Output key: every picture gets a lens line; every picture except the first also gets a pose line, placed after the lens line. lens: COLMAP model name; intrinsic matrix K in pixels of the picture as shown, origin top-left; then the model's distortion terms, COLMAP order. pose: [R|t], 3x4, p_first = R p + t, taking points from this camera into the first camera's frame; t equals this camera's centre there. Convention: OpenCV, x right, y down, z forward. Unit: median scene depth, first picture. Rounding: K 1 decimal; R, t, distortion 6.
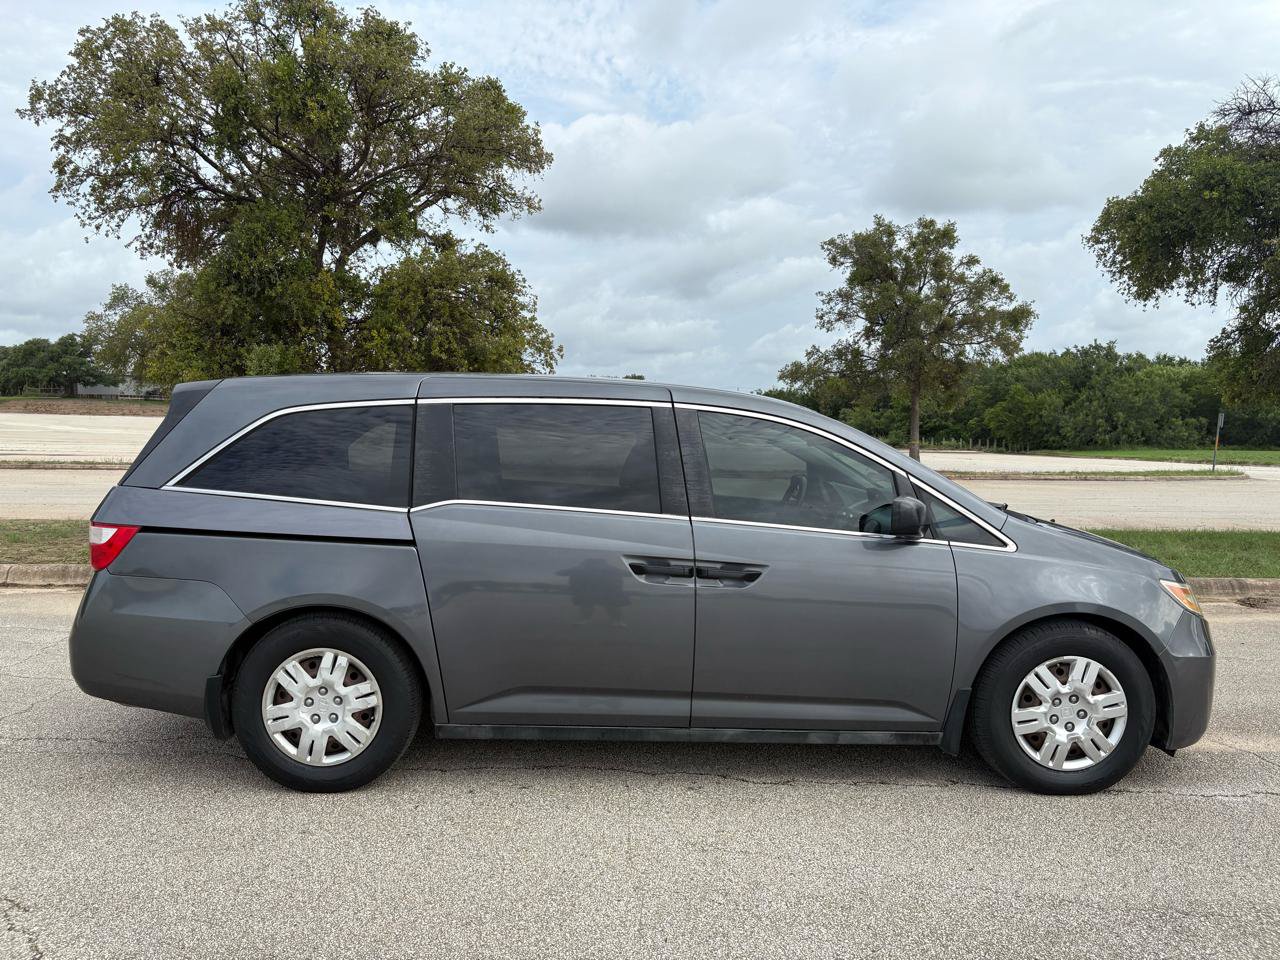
lens RADIAL K [[985.7, 0, 640.0], [0, 985.7, 478.7], [0, 0, 1]] dist [0.051662, -0.058416]
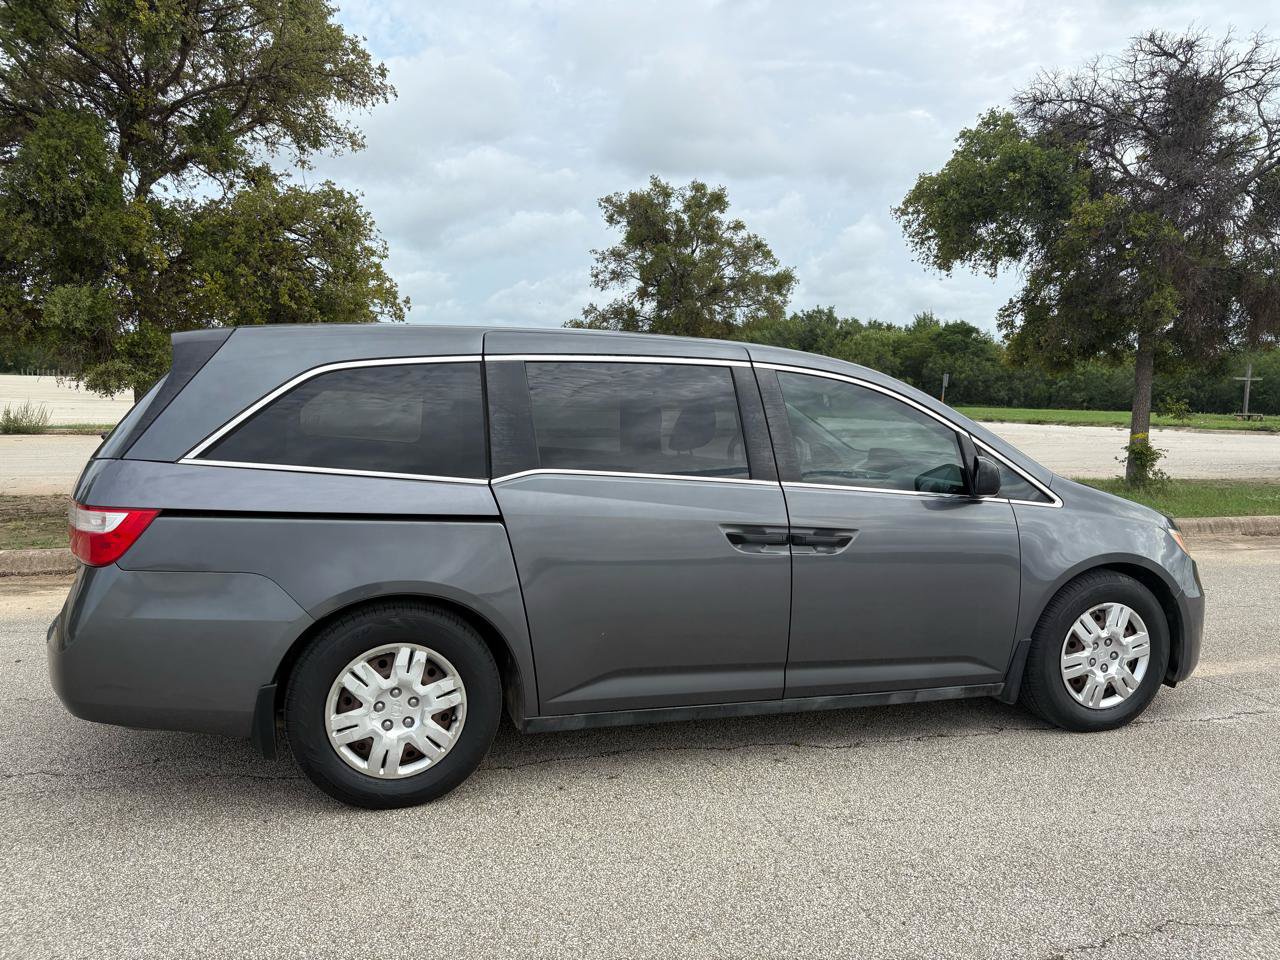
lens RADIAL K [[985.7, 0, 651.9], [0, 985.7, 474.3], [0, 0, 1]] dist [0.051662, -0.058416]
pose [[0.961243, -0.021926, 0.274828, -0.328964], [0.011381, 0.999139, 0.039906, -0.008352], [-0.275467, -0.035232, 0.960665, 0.109459]]
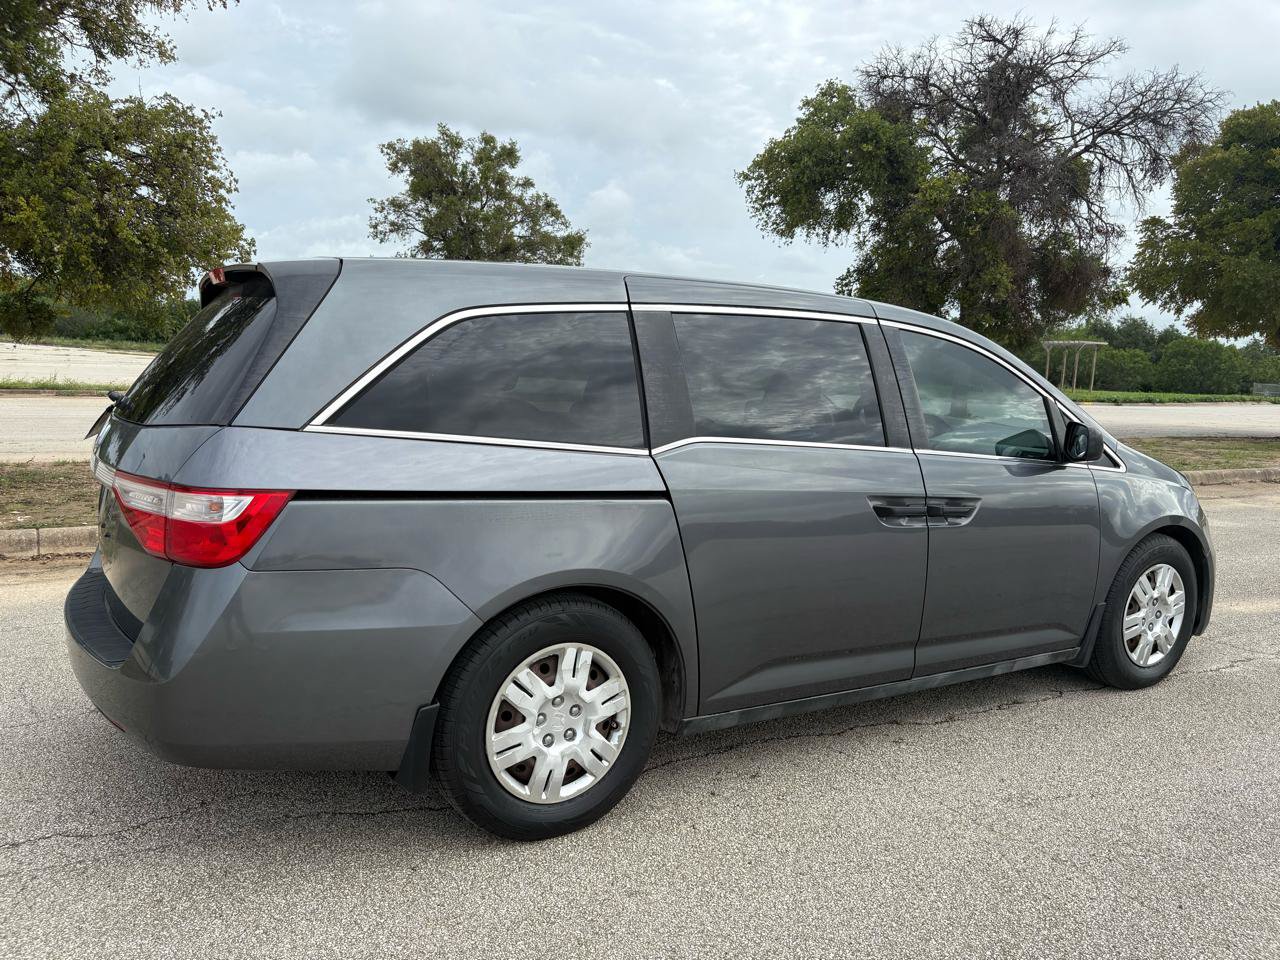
lens RADIAL K [[985.7, 0, 646.5], [0, 985.7, 484.0], [0, 0, 1]] dist [0.051662, -0.058416]
pose [[0.863827, -0.048700, 0.501429, -0.604625], [0.005354, 0.996148, 0.087526, -0.009968], [-0.503760, -0.072923, 0.860760, 0.338770]]
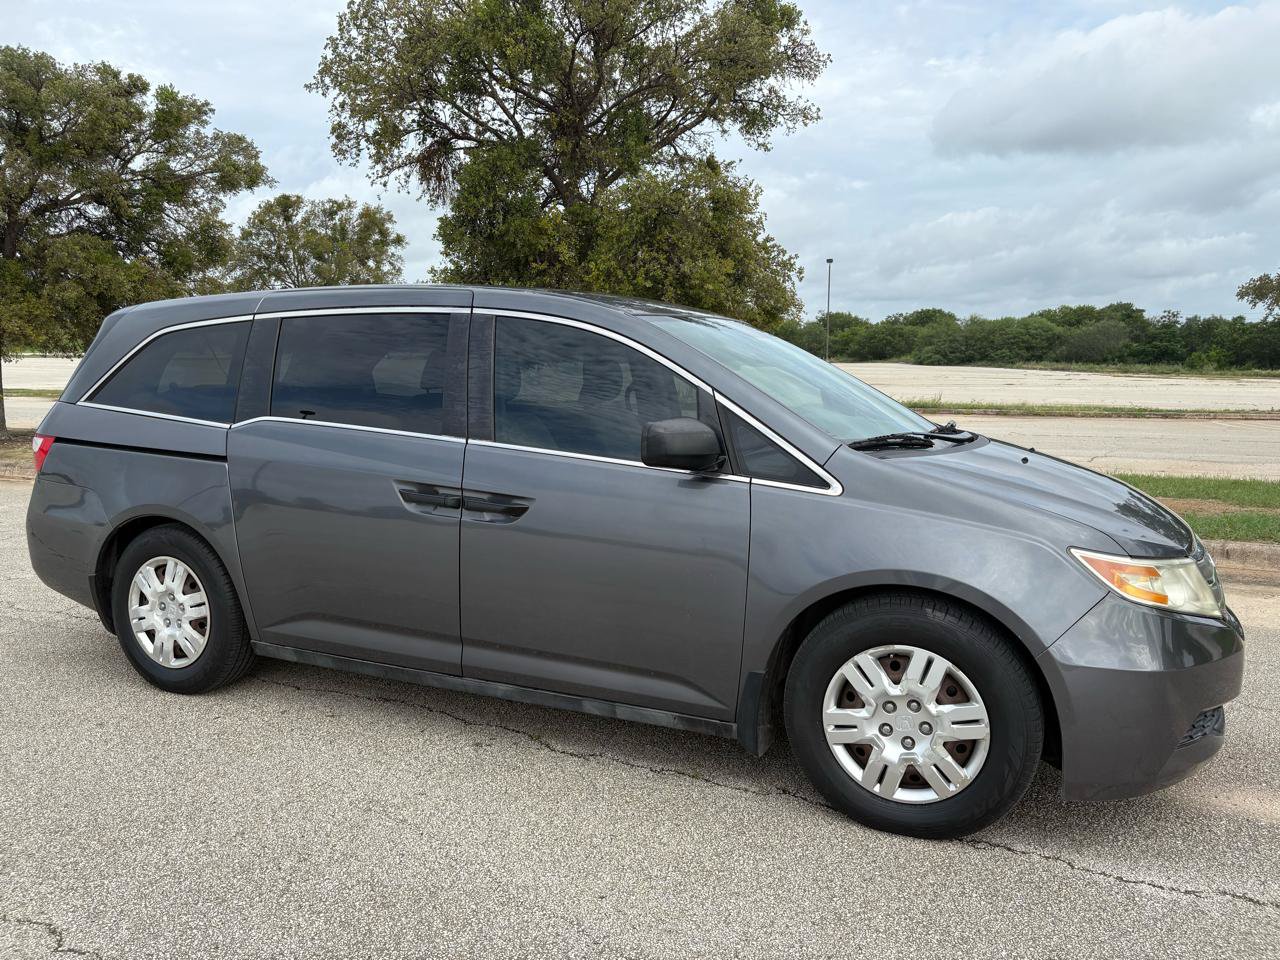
lens RADIAL K [[985.7, 0, 635.0], [0, 985.7, 482.7], [0, 0, 1]] dist [0.051662, -0.058416]
pose [[0.890060, 0.040023, -0.454082, 0.573656], [-0.011333, 0.997773, 0.065730, 0.017809], [0.455702, -0.053357, 0.888532, 0.286572]]
